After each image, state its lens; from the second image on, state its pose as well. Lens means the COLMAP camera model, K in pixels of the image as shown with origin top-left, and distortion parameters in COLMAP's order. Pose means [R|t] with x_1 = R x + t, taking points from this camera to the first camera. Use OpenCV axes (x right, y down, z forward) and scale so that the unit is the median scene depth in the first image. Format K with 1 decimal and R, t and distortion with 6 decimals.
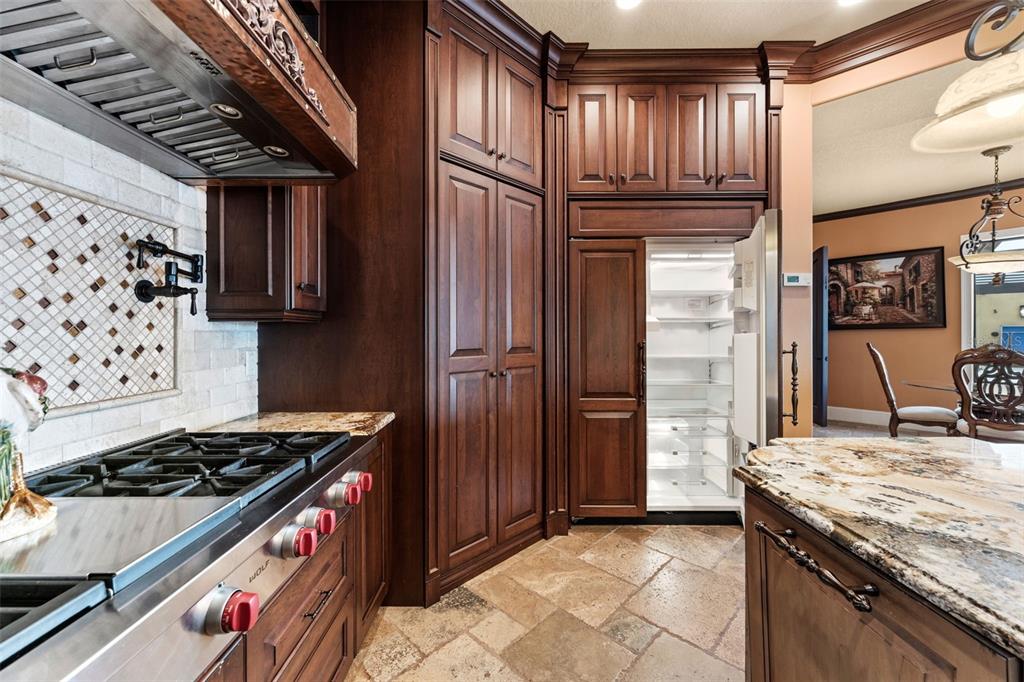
lens RADIAL K [[410.2, 0, 511.1], [0, 410.2, 334.0], [0, 0, 1]] dist [-0.003349, -0.000399]
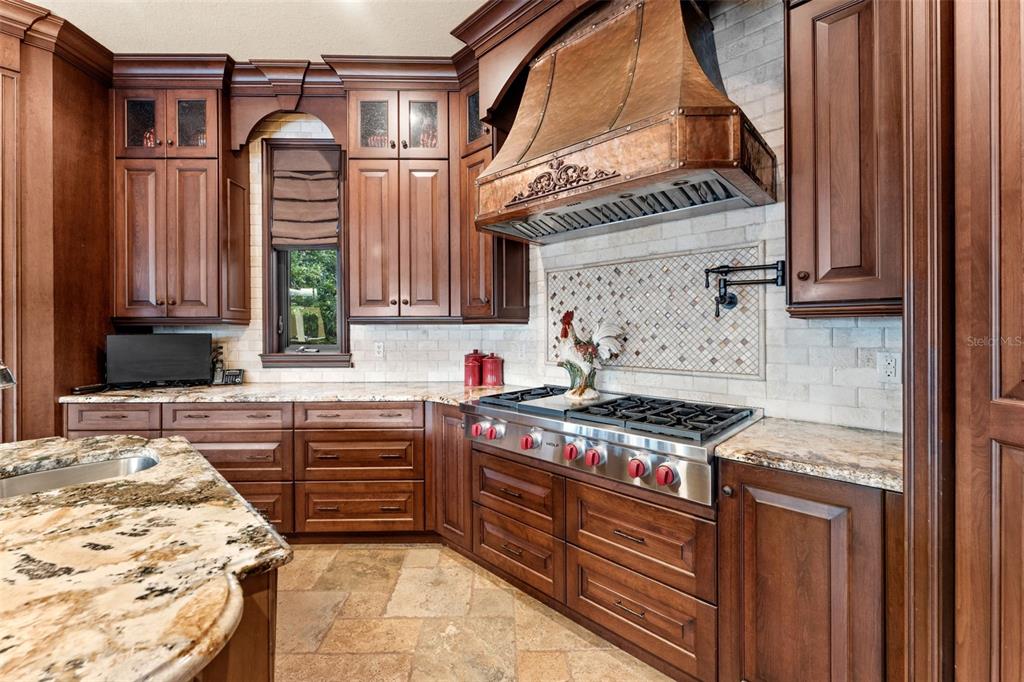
lens RADIAL K [[410.2, 0, 512.1], [0, 410.2, 328.6], [0, 0, 1]] dist [-0.003349, -0.000399]
pose [[-0.690665, 0.002116, -0.723171, 0.687398], [0.002888, 0.999996, 0.000169, -0.011182], [0.723169, -0.001972, -0.690669, 1.515159]]
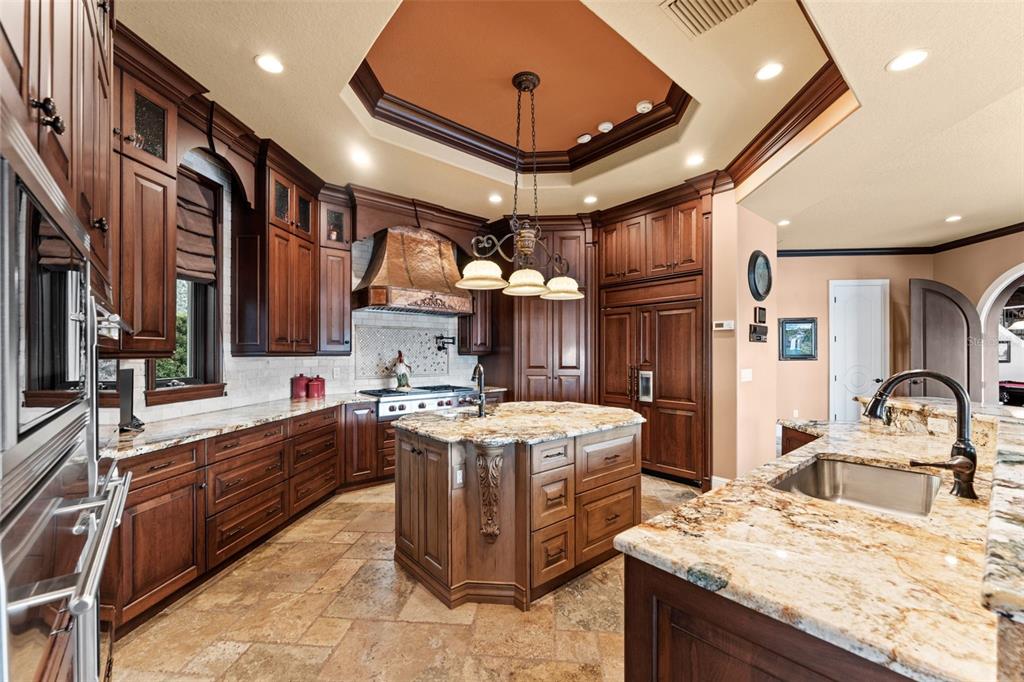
lens RADIAL K [[410.2, 0, 509.1], [0, 410.2, 349.3], [0, 0, 1]] dist [-0.003349, -0.000399]
pose [[0.637358, -0.004623, -0.770554, 2.768645], [-0.002542, 0.999964, -0.008102, -0.068780], [0.770563, 0.007123, 0.637324, -1.090168]]
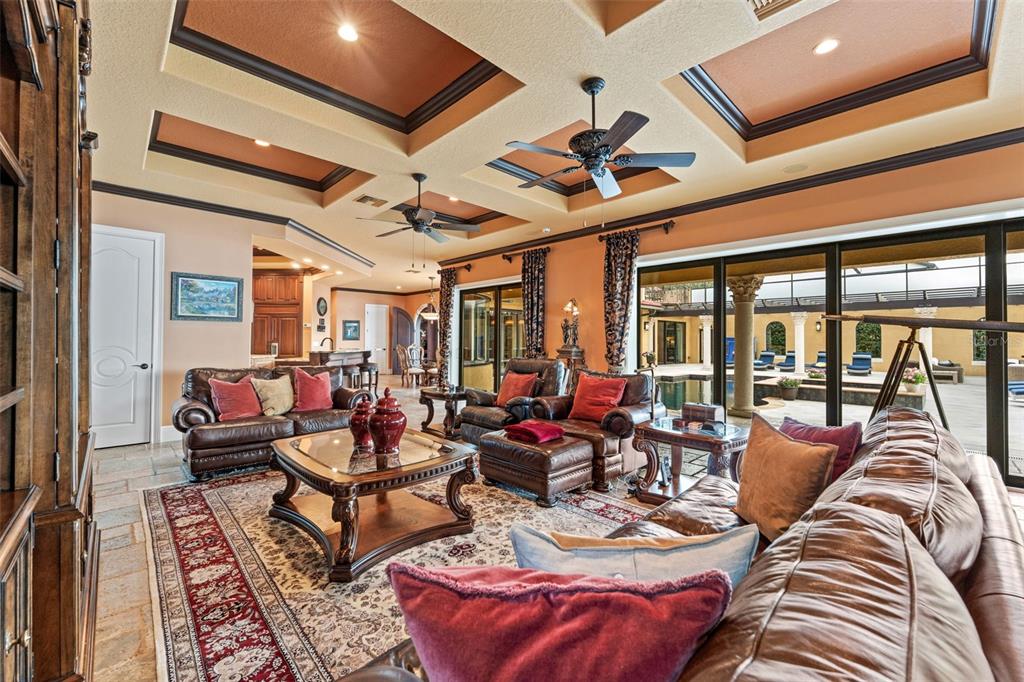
lens RADIAL K [[410.2, 0, 507.6], [0, 410.2, 338.9], [0, 0, 1]] dist [-0.003349, -0.000399]
pose [[0.999784, 0.009459, -0.018499, 5.556411], [-0.009573, 0.999936, -0.006080, 0.004619], [0.018440, 0.006256, 0.999810, -5.952197]]
